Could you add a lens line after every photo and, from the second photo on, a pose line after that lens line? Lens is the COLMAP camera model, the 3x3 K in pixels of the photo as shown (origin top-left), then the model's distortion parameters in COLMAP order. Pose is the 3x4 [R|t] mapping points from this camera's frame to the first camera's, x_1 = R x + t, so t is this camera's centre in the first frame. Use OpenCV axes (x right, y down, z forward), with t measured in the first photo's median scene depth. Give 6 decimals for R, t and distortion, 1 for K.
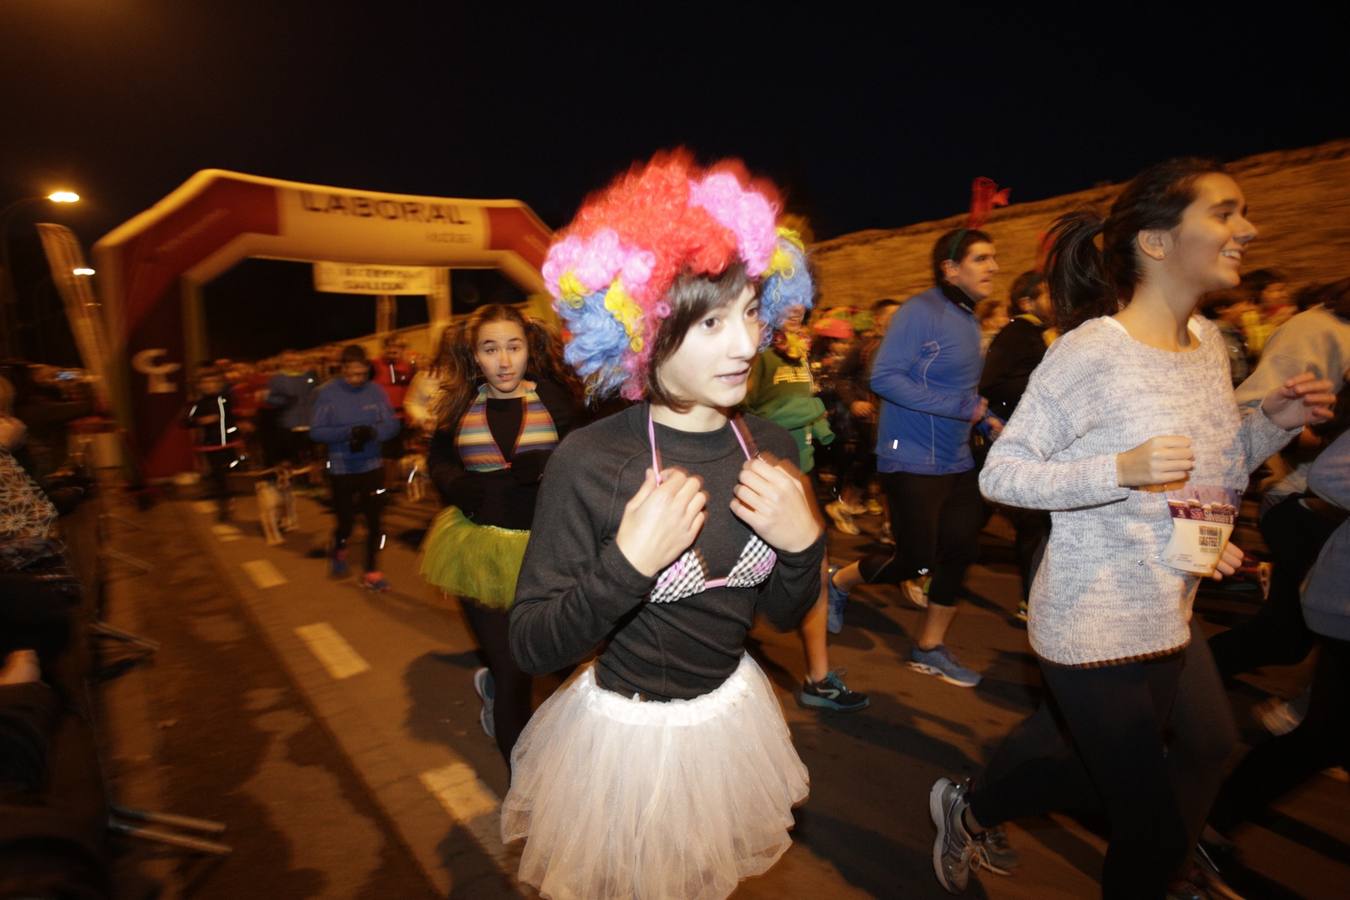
lens RADIAL K [[749.1, 0, 653.4], [0, 749.1, 454.7], [0, 0, 1]] dist [-0.046769, 0.037821]
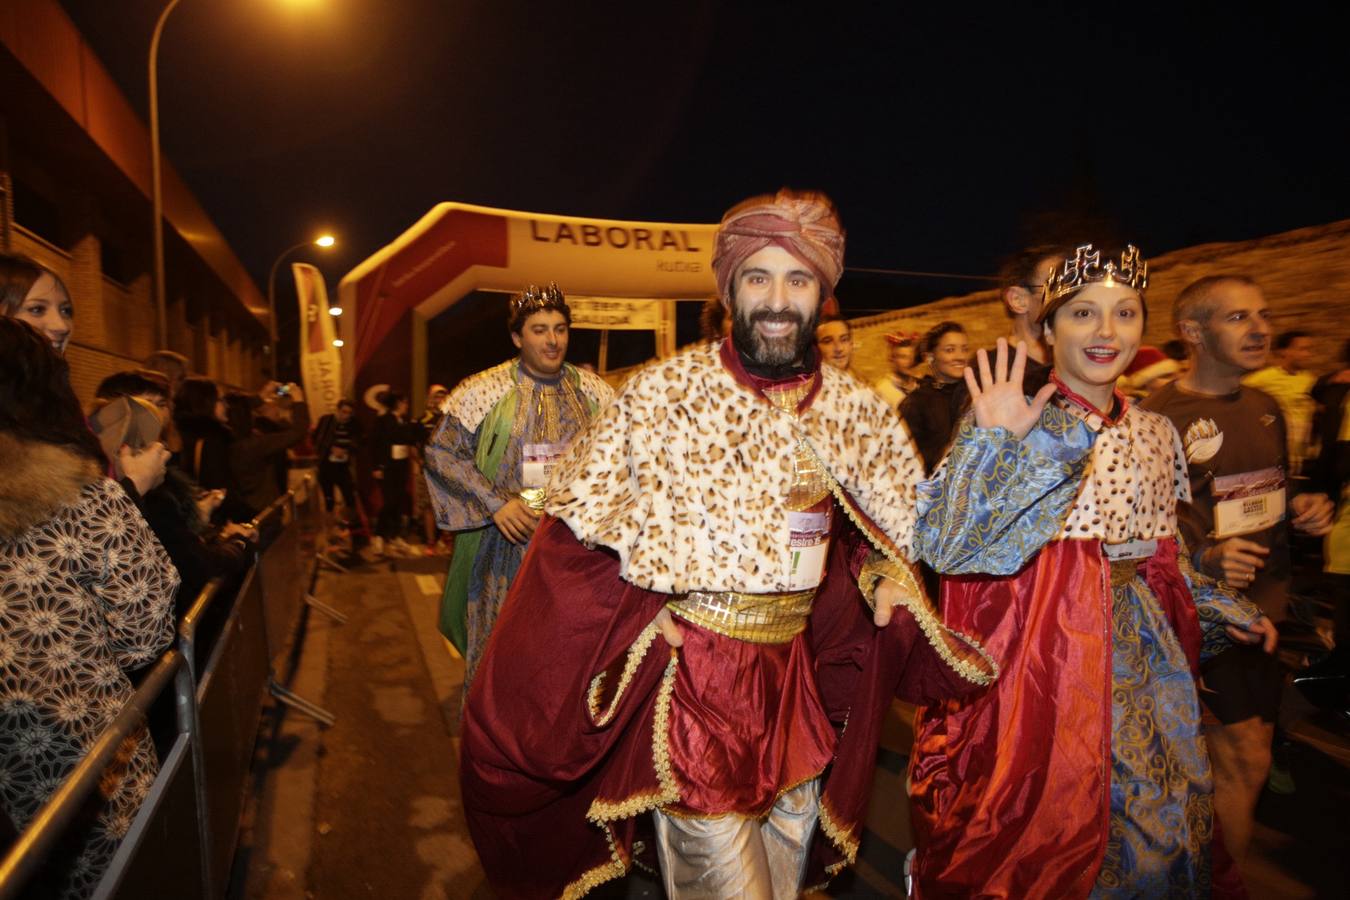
lens RADIAL K [[804.7, 0, 662.9], [0, 804.7, 454.9], [0, 0, 1]] dist [-0.046812, 0.034755]
pose [[0.962105, 0.035481, -0.270359, -0.043822], [-0.052879, 0.996953, -0.057340, -0.014795], [0.267501, 0.069463, 0.961050, 0.141933]]
